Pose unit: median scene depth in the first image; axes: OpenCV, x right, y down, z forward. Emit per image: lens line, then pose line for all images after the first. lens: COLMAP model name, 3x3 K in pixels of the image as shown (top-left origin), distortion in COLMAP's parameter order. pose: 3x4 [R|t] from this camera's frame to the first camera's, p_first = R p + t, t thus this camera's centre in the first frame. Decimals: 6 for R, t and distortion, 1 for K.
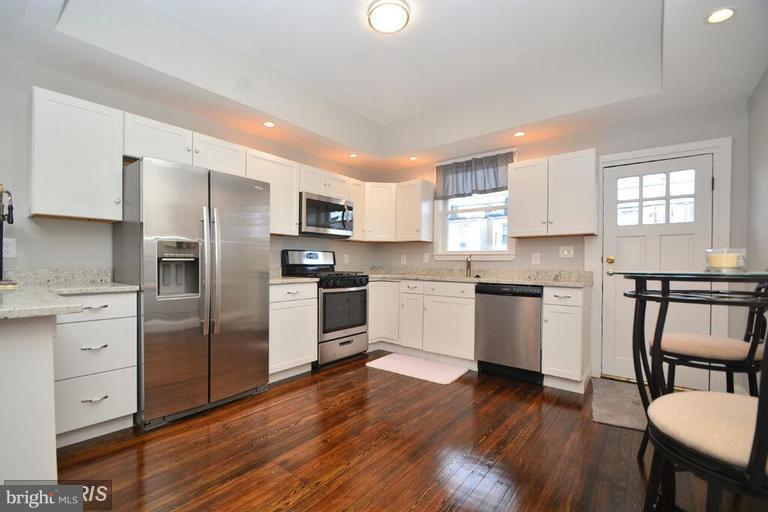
lens RADIAL K [[329.5, 0, 375.2], [0, 329.5, 262.6], [0, 0, 1]] dist [-0.000300, -0.000144]
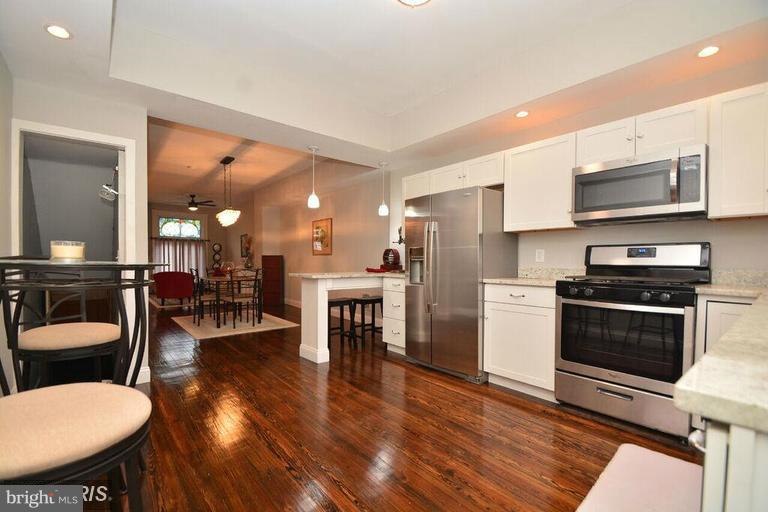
lens RADIAL K [[329.5, 0, 375.2], [0, 329.5, 262.6], [0, 0, 1]] dist [-0.000300, -0.000144]
pose [[-0.179344, -0.009891, -0.983737, 0.640779], [-0.013219, 0.999883, -0.007643, 0.012928], [0.983698, 0.011633, -0.179454, 0.725893]]
